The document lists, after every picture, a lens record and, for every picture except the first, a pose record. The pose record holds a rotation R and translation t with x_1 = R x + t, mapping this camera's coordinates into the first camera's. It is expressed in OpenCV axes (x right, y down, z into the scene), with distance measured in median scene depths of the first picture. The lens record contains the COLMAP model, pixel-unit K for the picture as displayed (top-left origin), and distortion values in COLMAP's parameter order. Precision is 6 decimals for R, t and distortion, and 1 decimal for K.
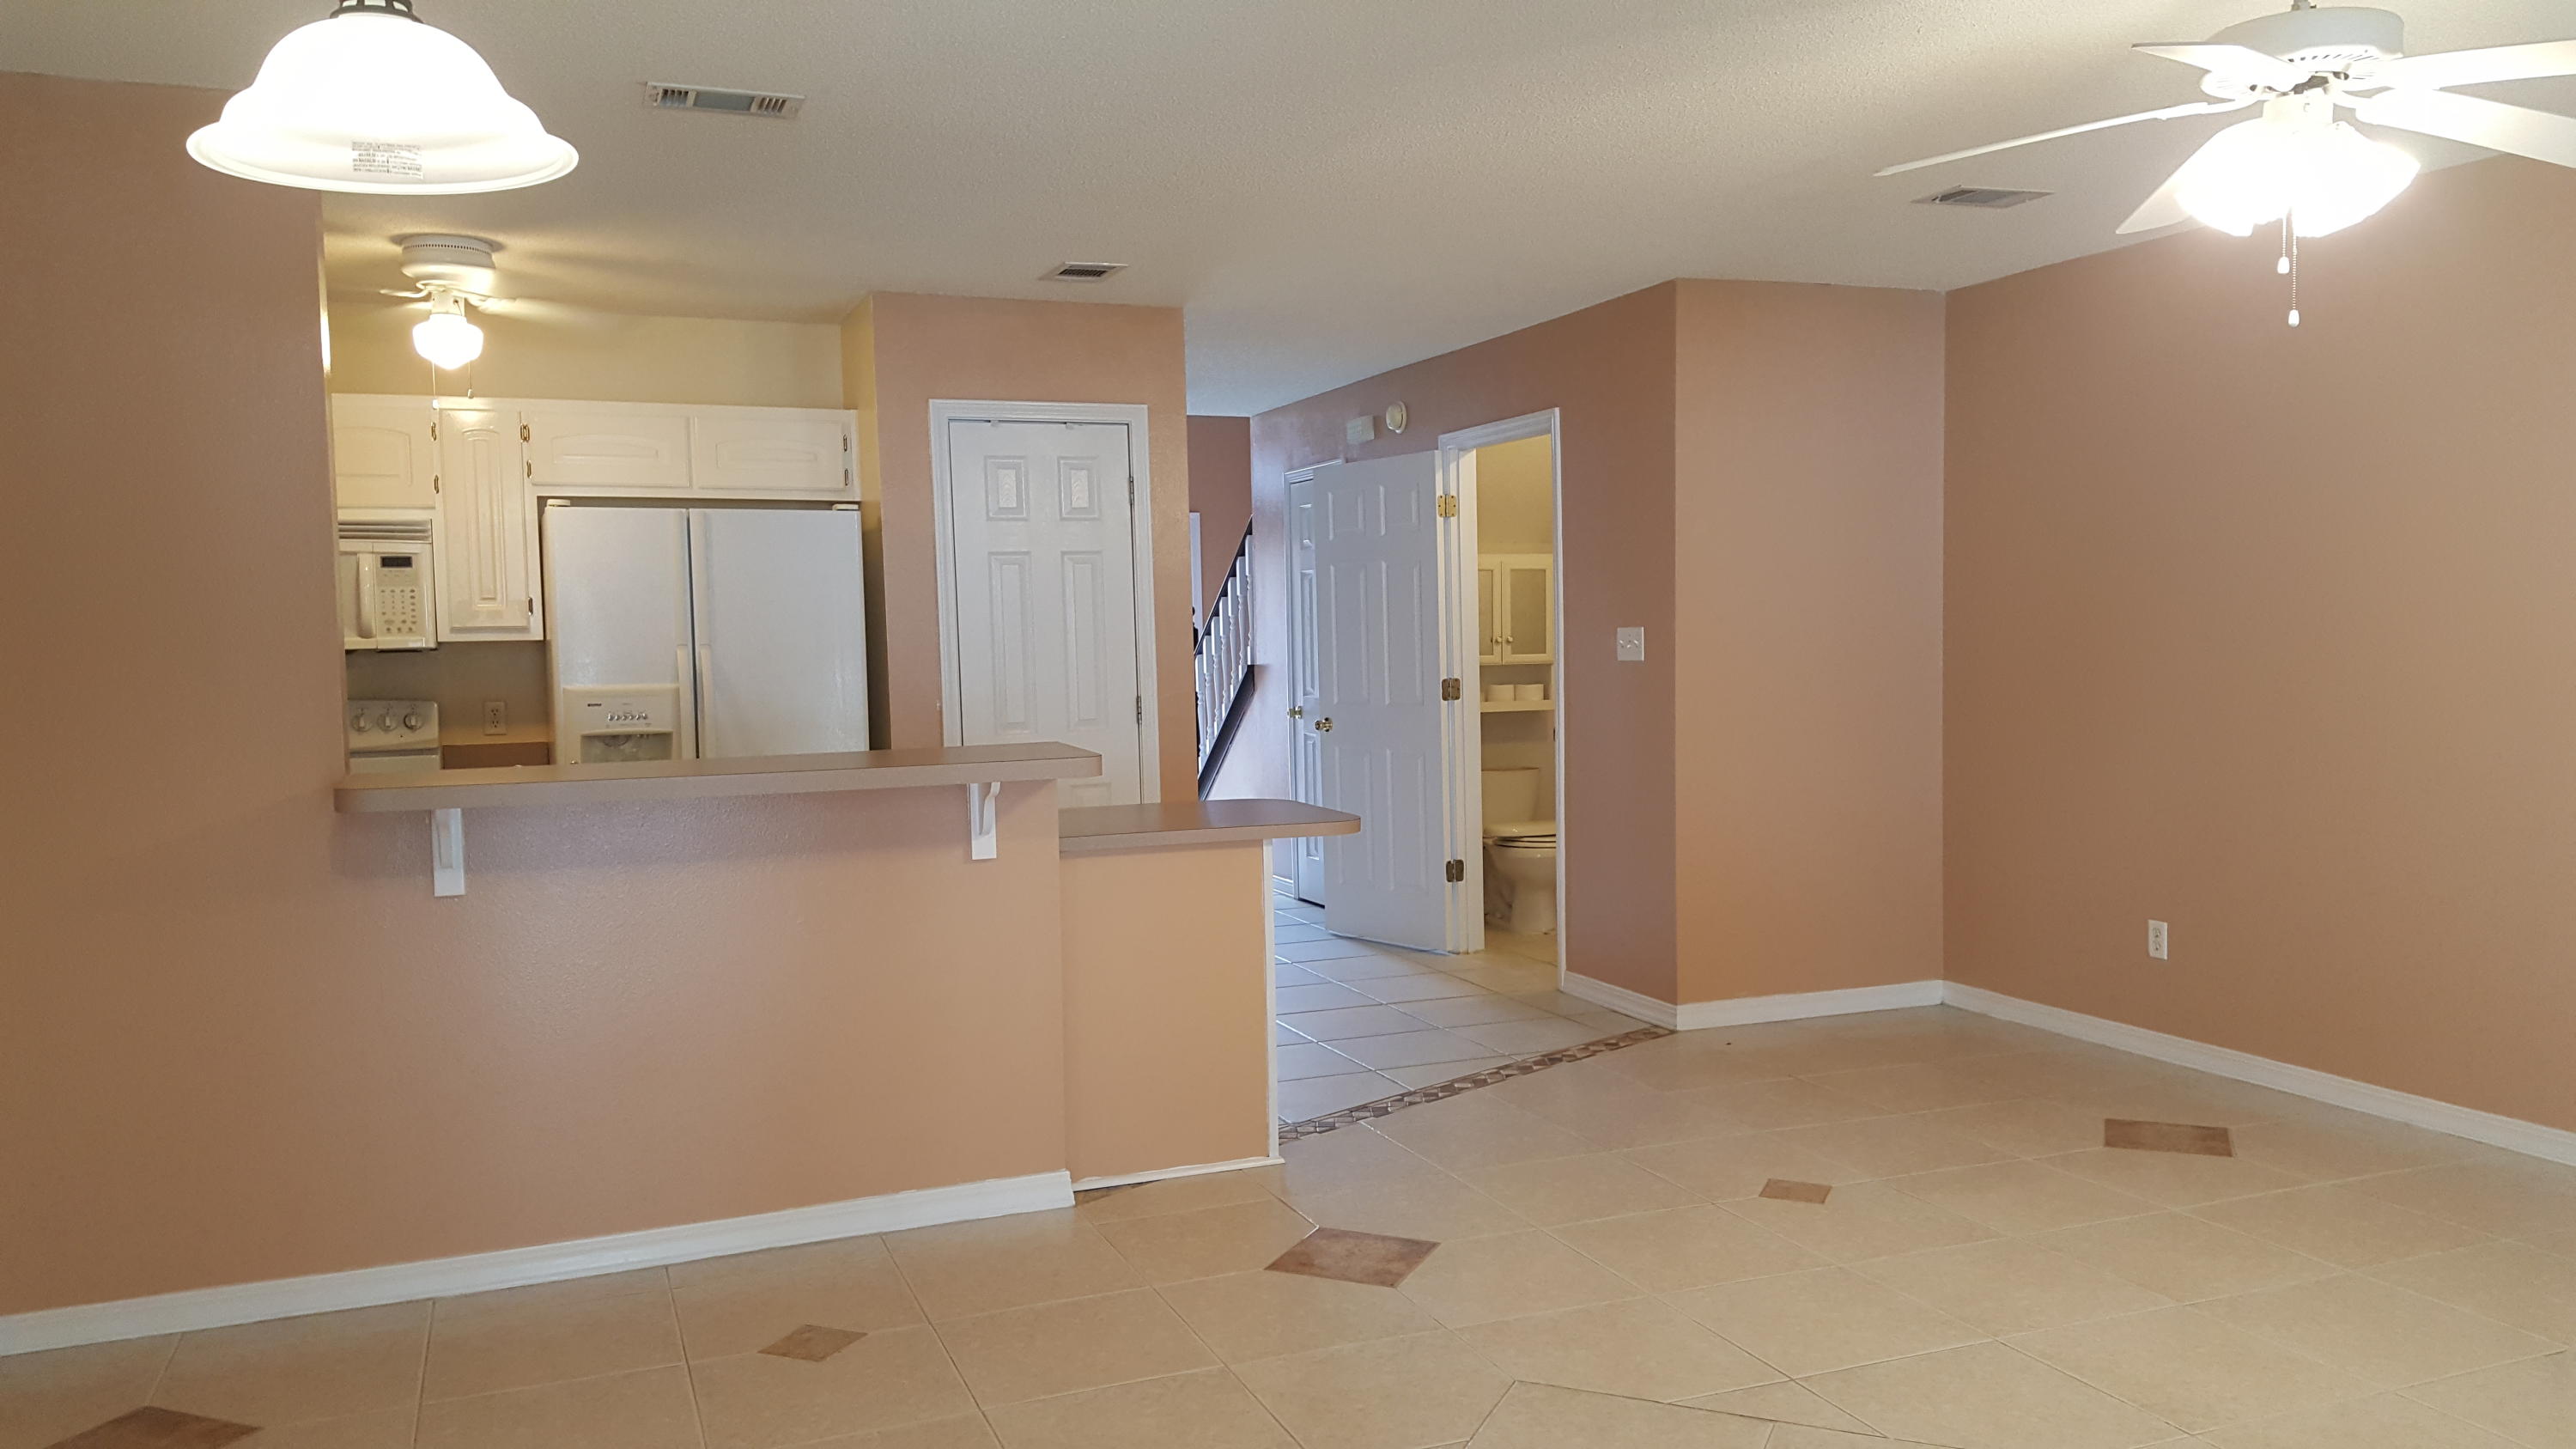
lens RADIAL K [[1902.2, 0, 1288.0], [0, 1902.2, 724.5], [0, 0, 1]] dist [0.123504, -0.174589]
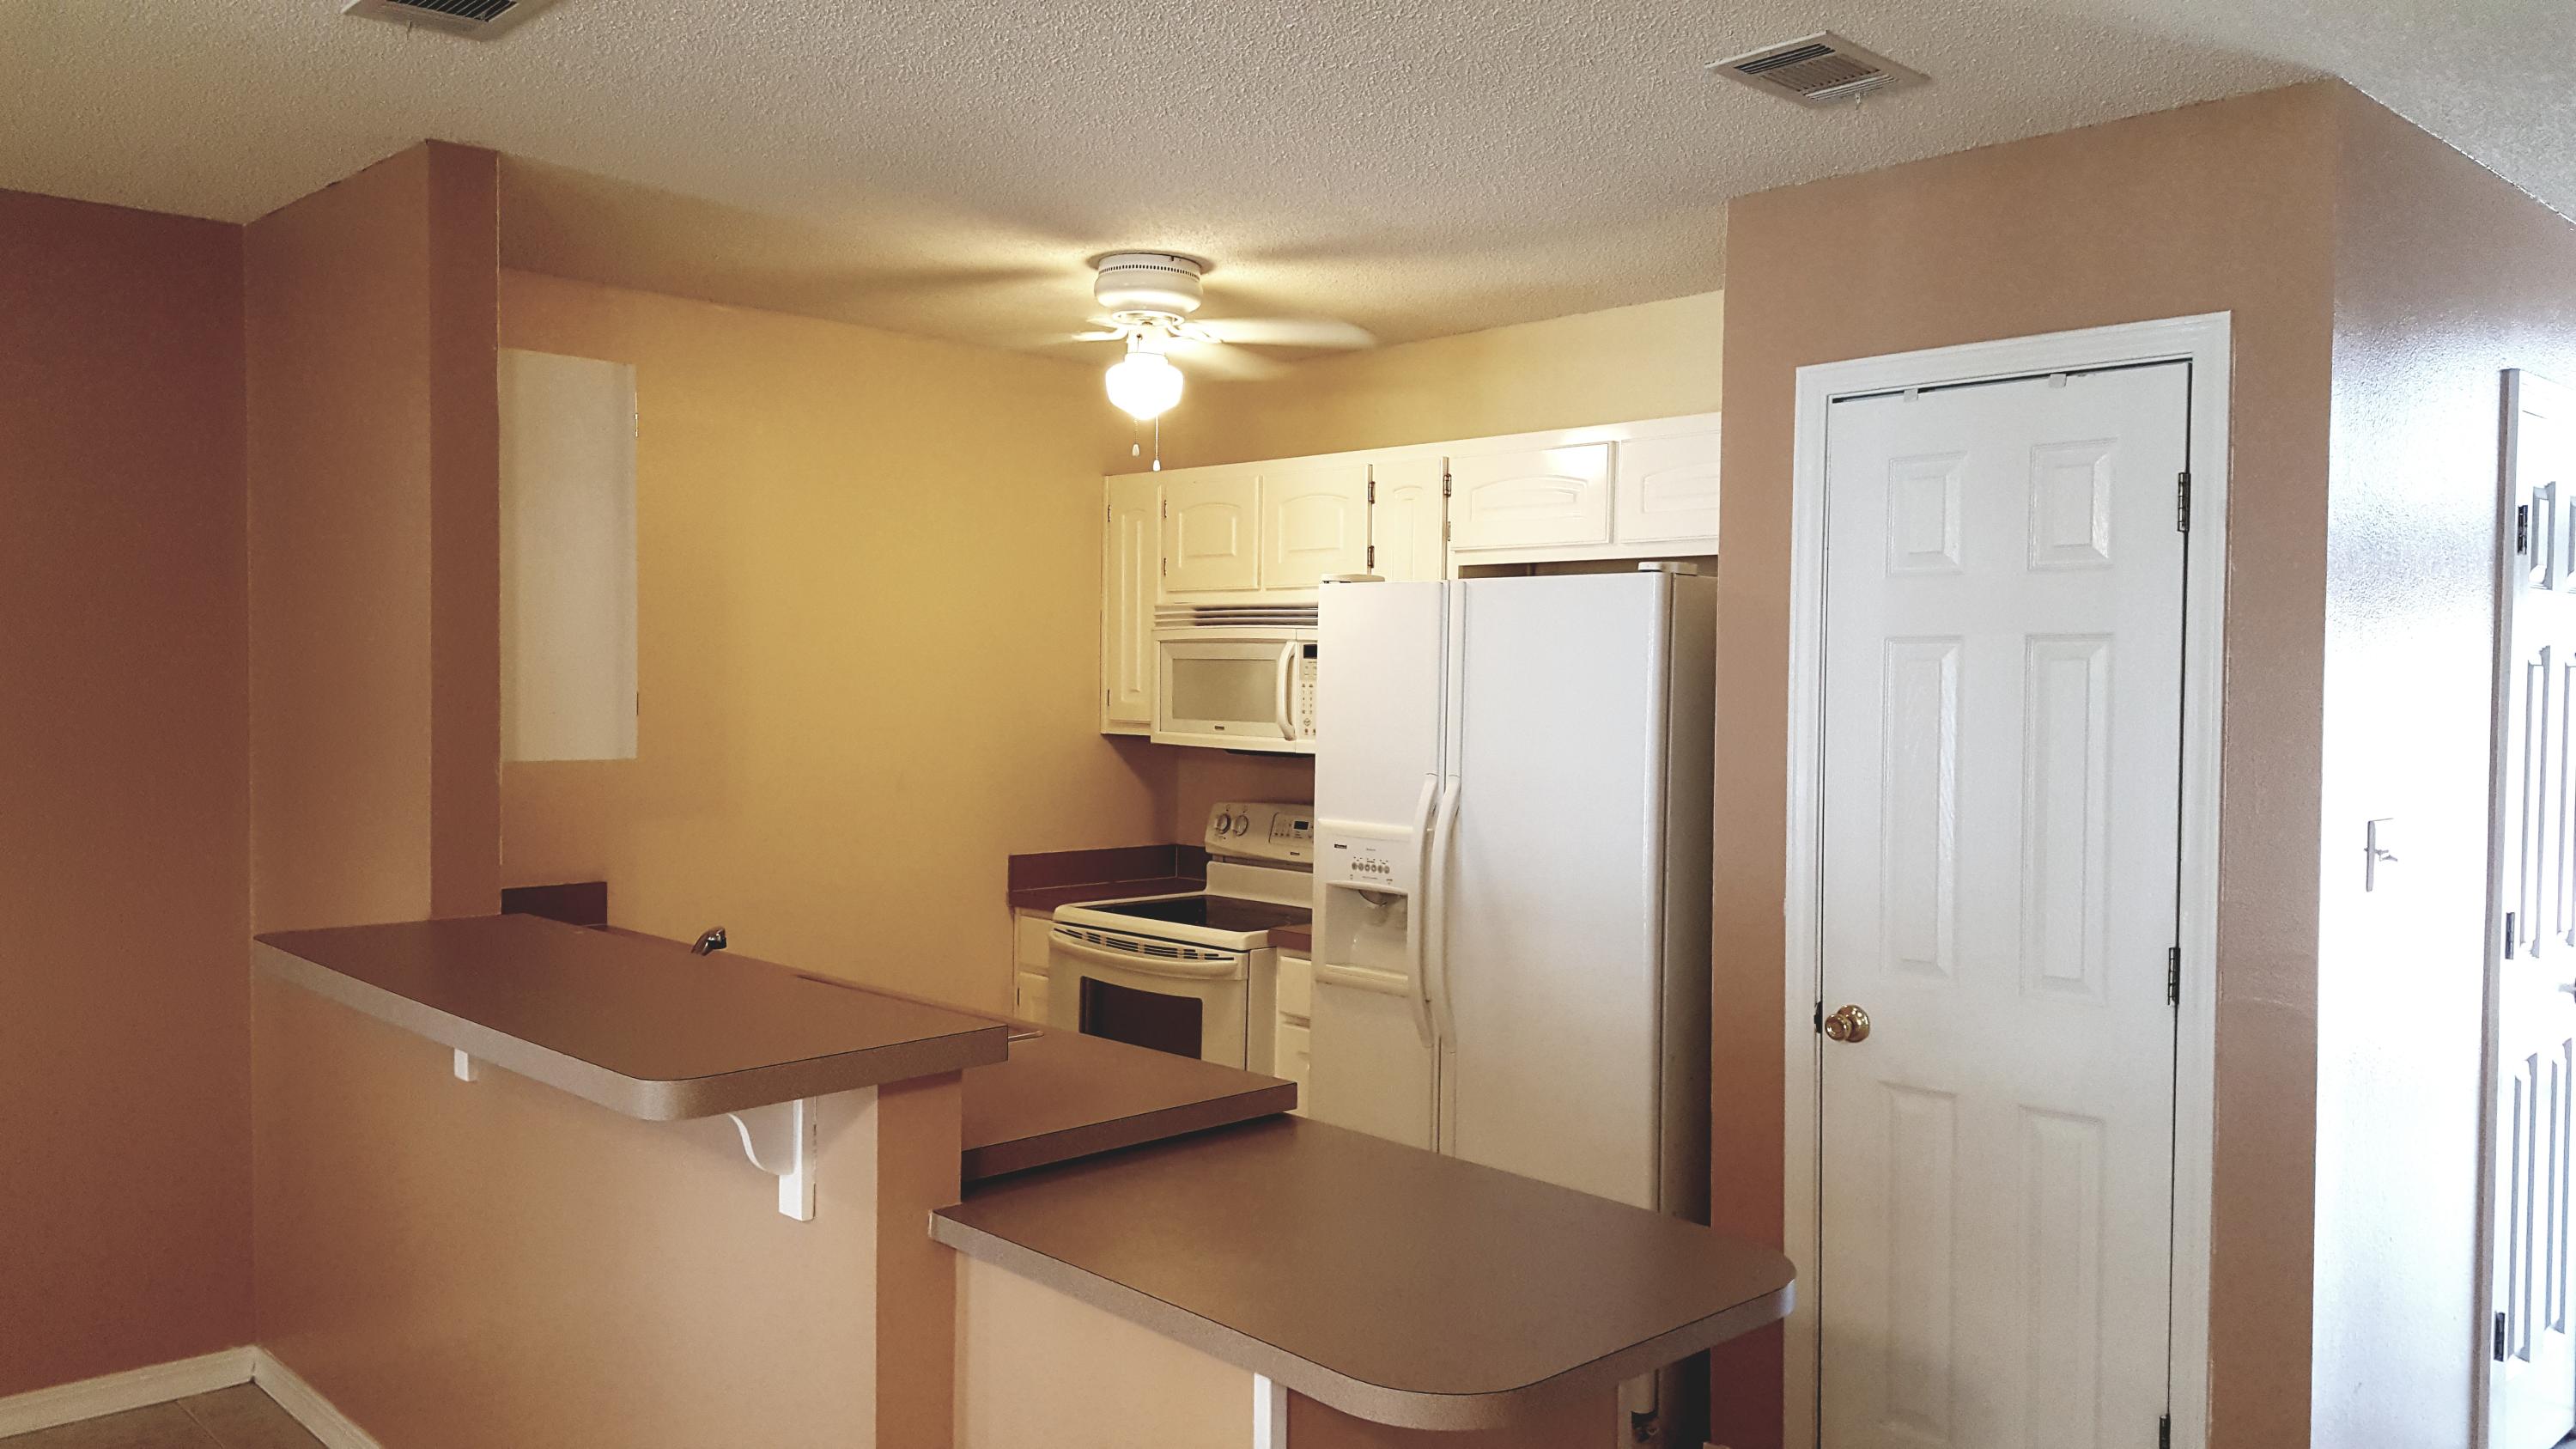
lens RADIAL K [[1902.2, 0, 1288.0], [0, 1902.2, 724.5], [0, 0, 1]] dist [0.123504, -0.174589]
pose [[0.372104, 0.047155, -0.926992, 0.289026], [-0.070195, 0.997278, 0.022553, -0.067138], [0.925533, 0.056678, 0.374401, 0.655389]]
